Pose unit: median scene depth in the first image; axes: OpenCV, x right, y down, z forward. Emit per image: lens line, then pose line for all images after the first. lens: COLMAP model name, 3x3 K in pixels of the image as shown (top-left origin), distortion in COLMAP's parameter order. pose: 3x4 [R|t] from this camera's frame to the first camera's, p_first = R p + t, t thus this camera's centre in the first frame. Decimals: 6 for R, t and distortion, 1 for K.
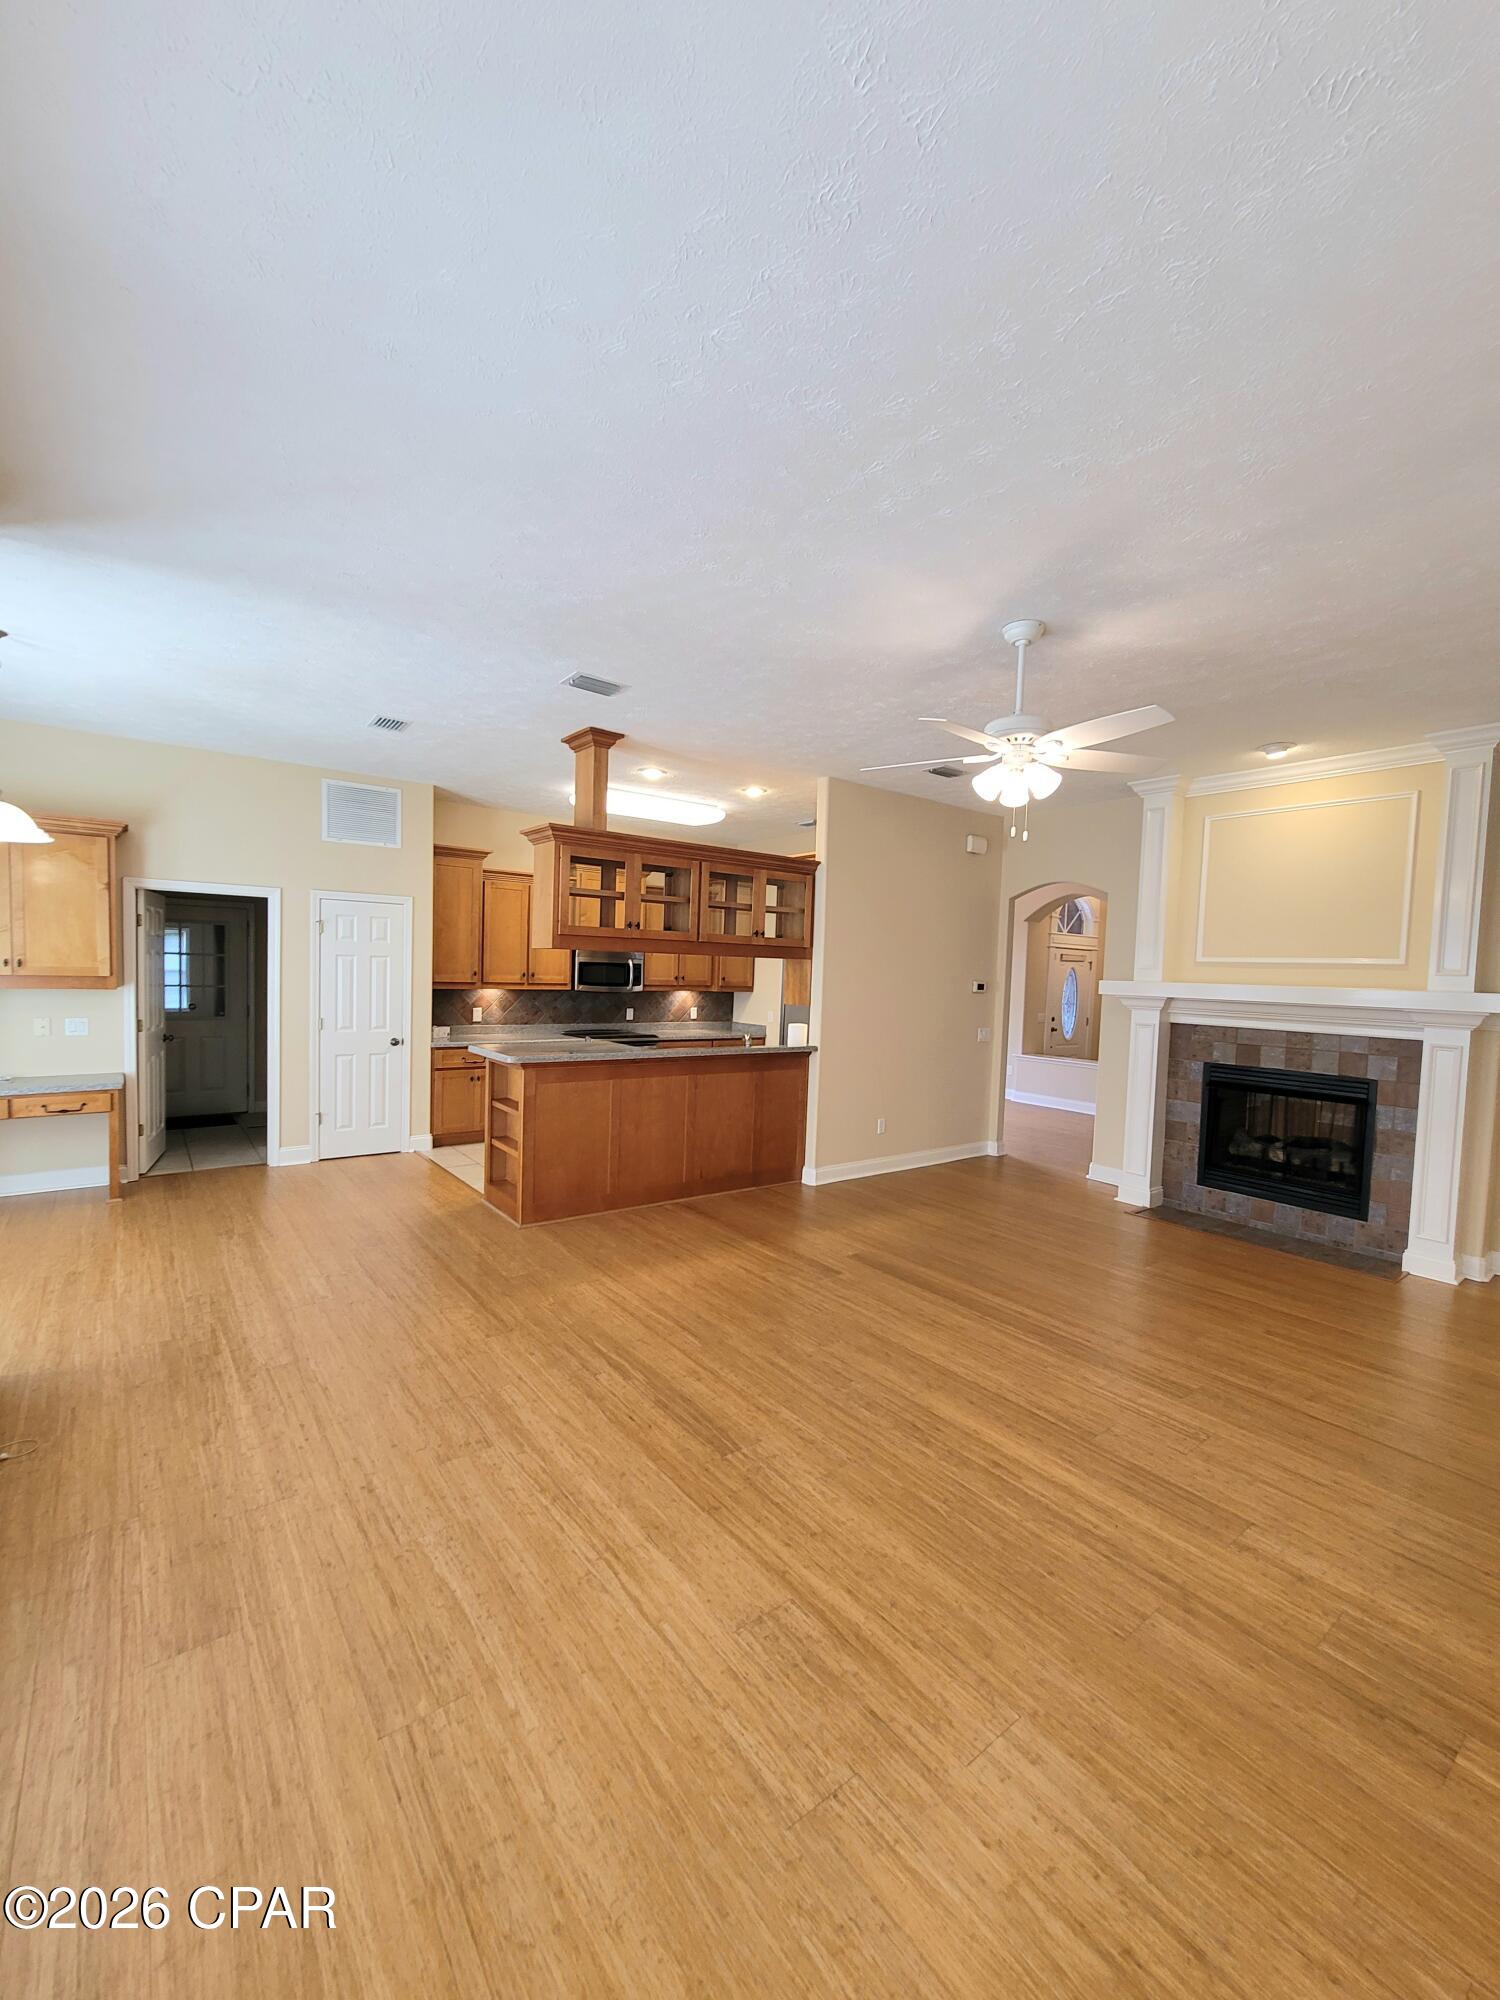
lens RADIAL K [[815.9, 0, 745.2], [0, 815.9, 1008.0], [0, 0, 1]] dist [-0.000438, -0.000056]
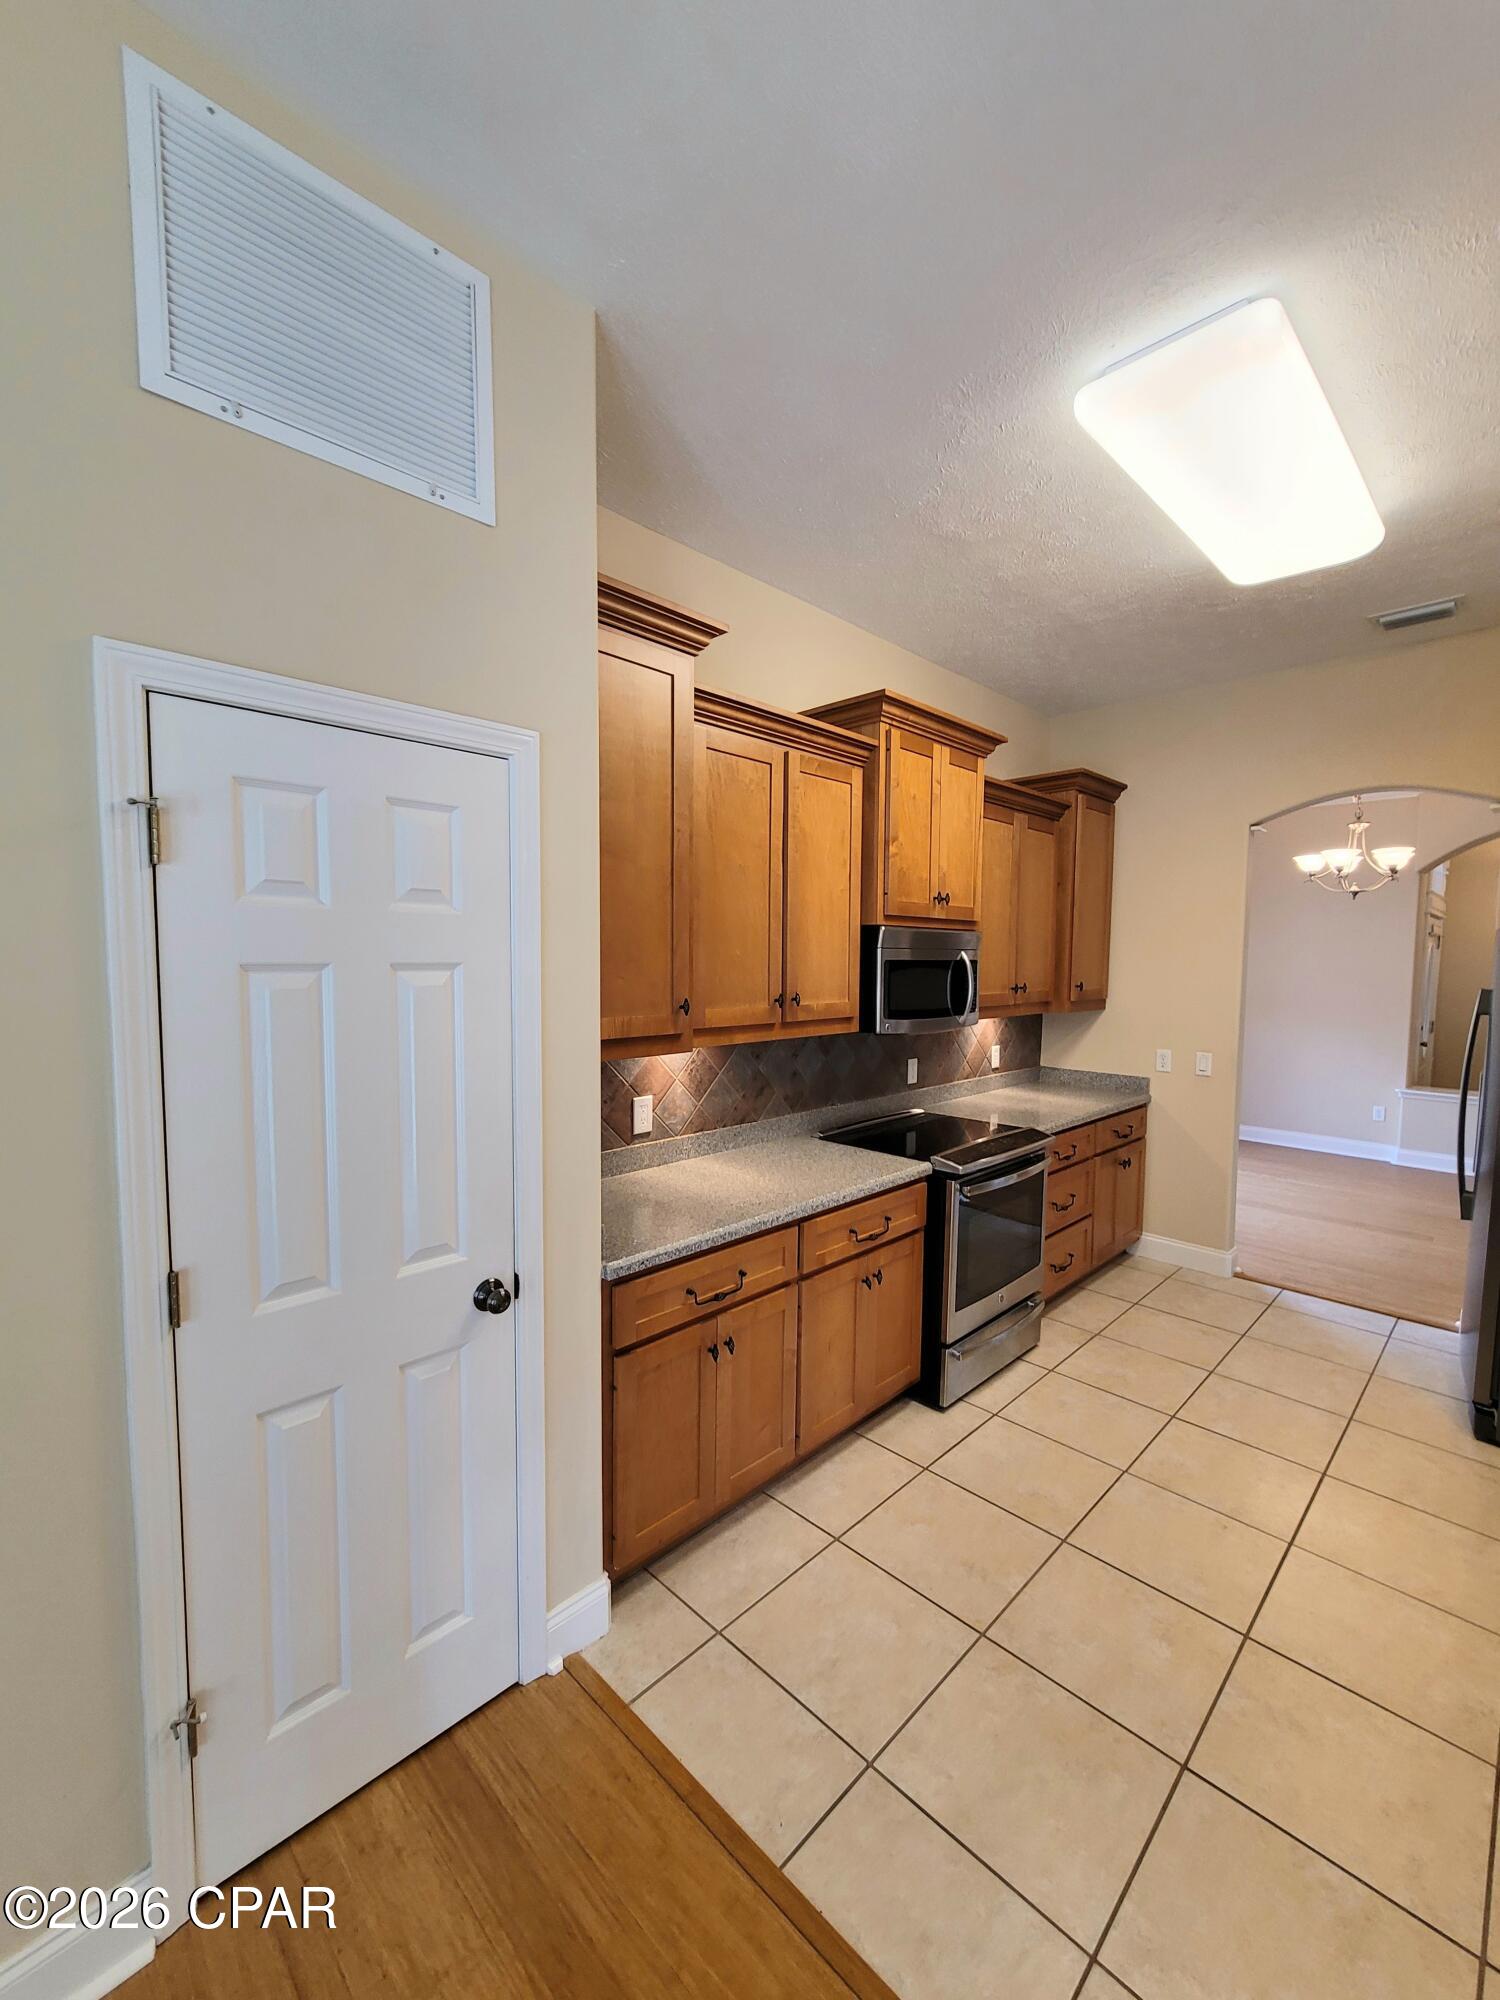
lens RADIAL K [[815.9, 0, 747.3], [0, 815.9, 1007.6], [0, 0, 1]] dist [-0.000438, -0.000056]
pose [[0.989685, -0.033590, 0.139266, -0.455020], [0.031021, 0.999307, 0.020571, -0.062037], [-0.139861, -0.016039, 0.990041, 0.874525]]
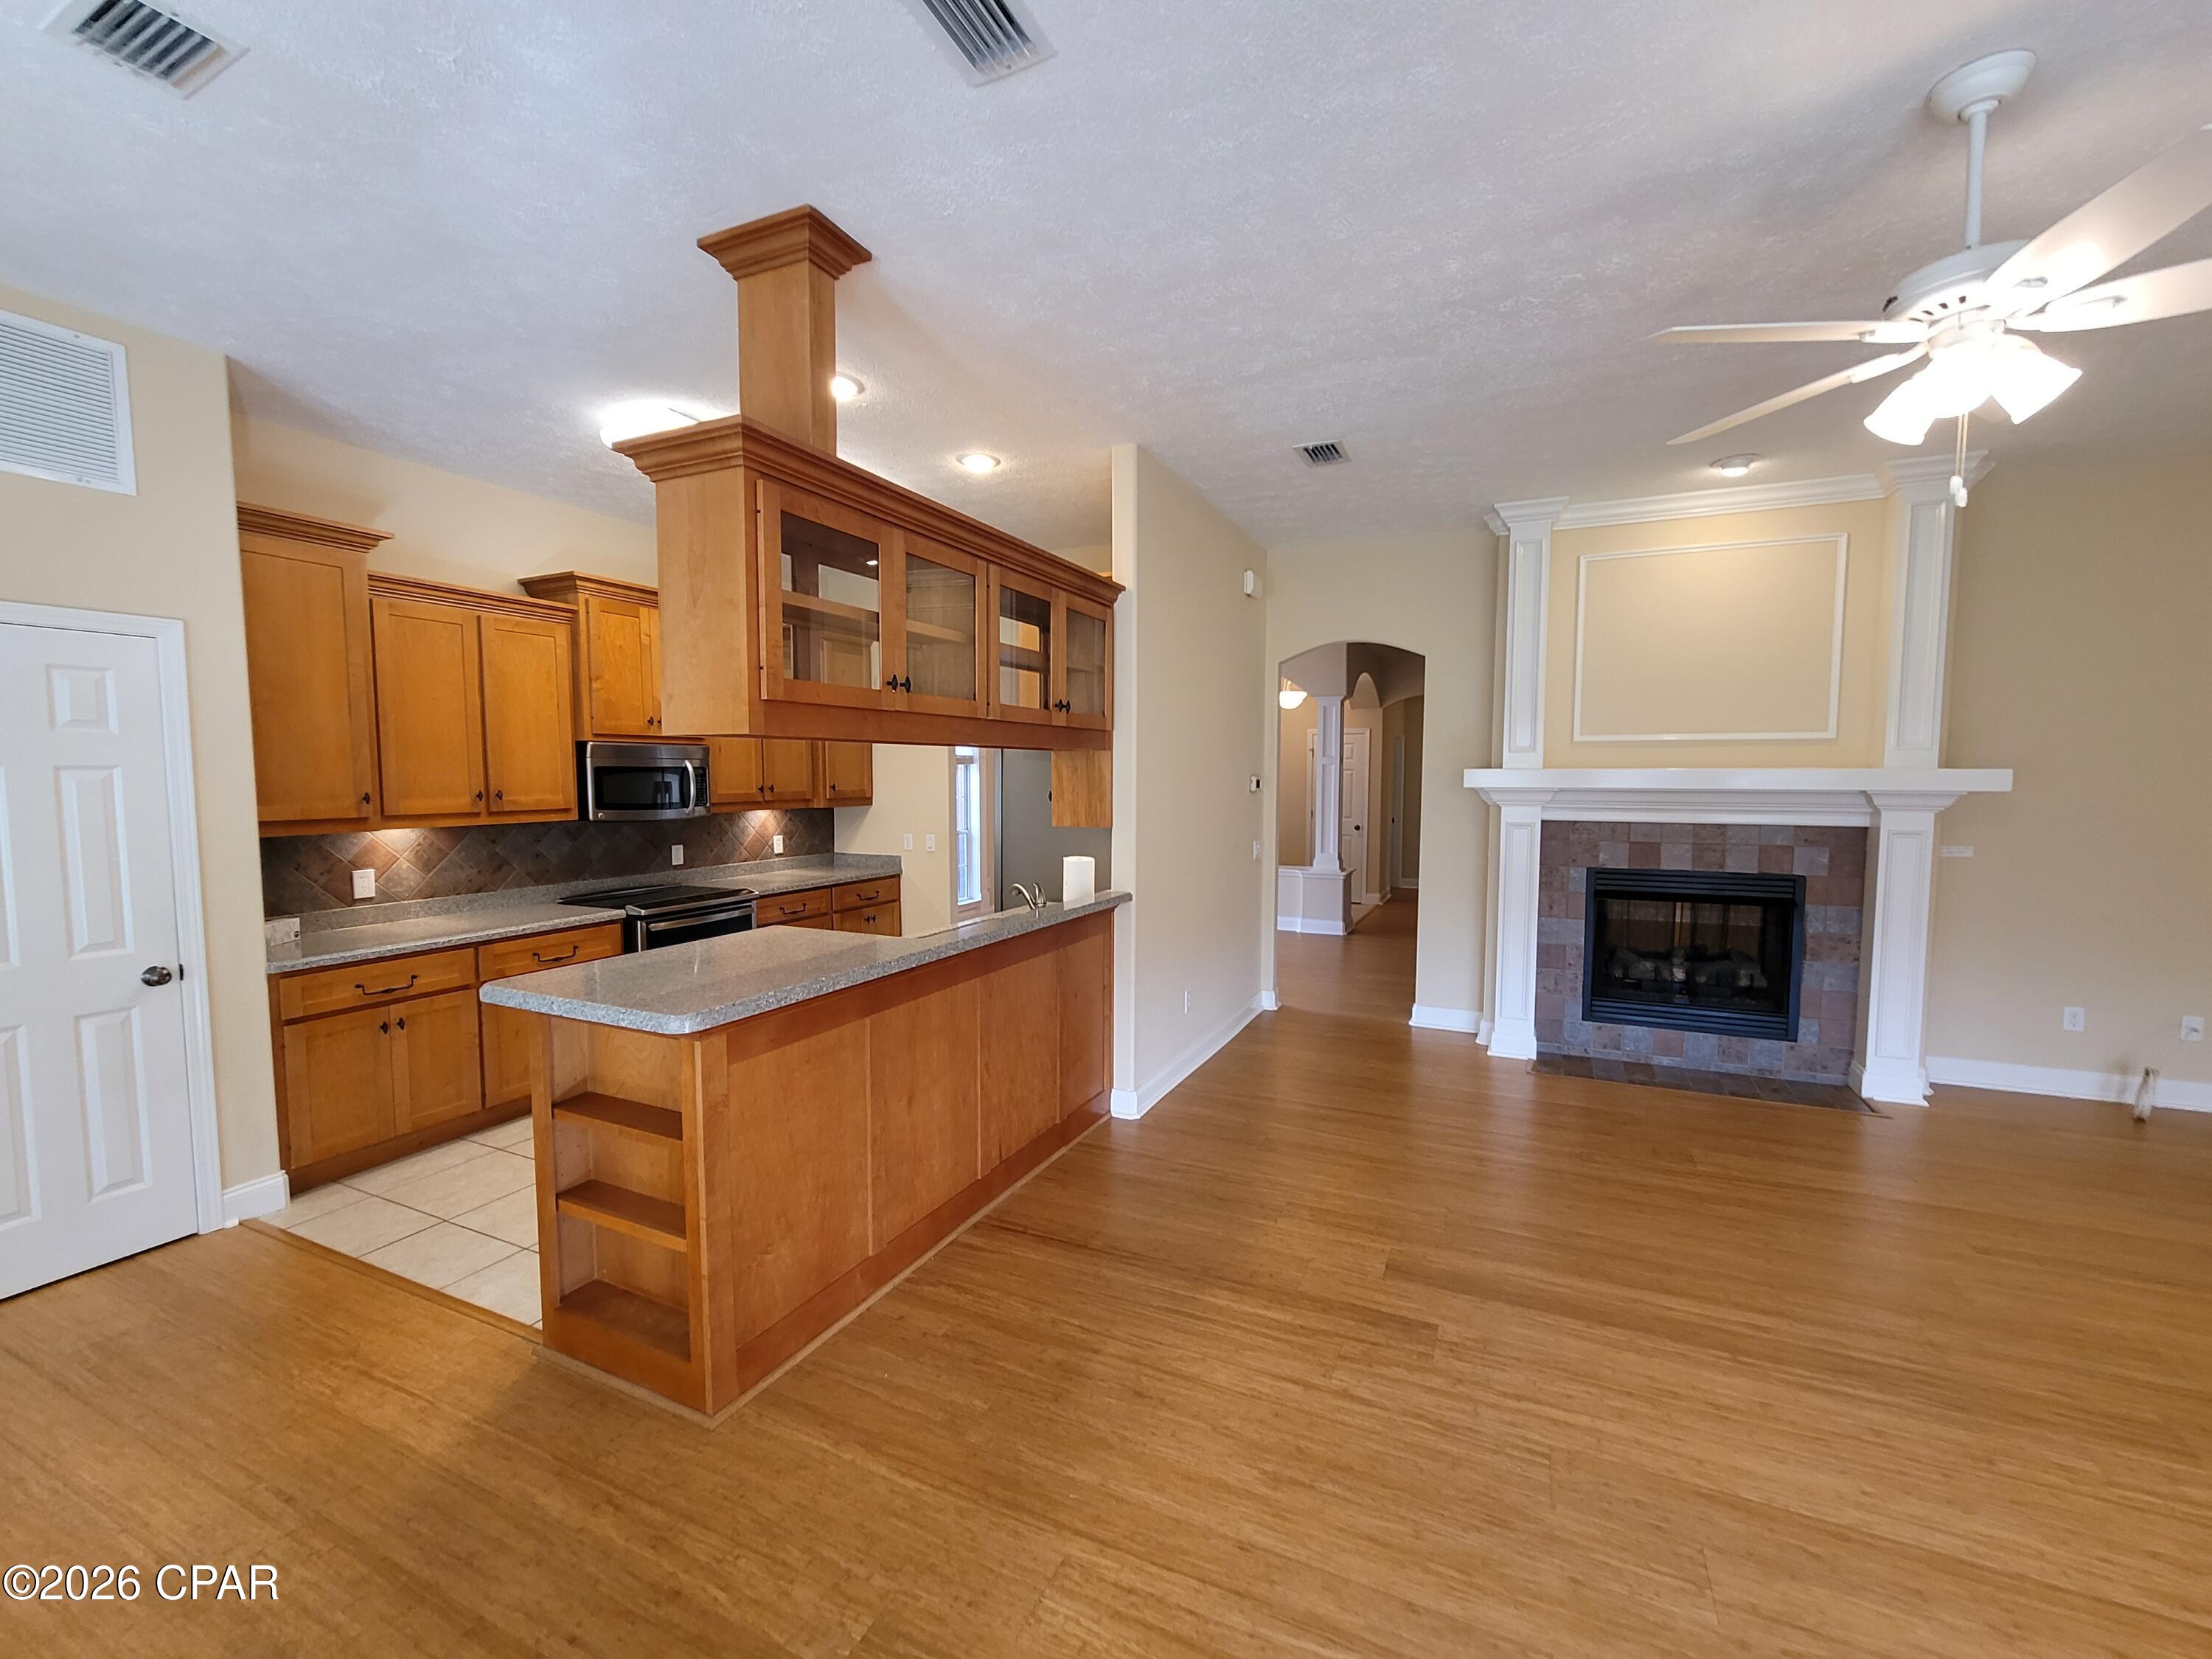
lens RADIAL K [[902.3, 0, 1122.5], [0, 902.3, 828.3], [0, 0, 1]] dist [-0.000438, -0.000056]
pose [[0.880422, -0.063108, 0.469973, -0.252137], [0.052097, 0.997978, 0.036412, -0.028006], [-0.471320, -0.007574, 0.881930, 0.446469]]
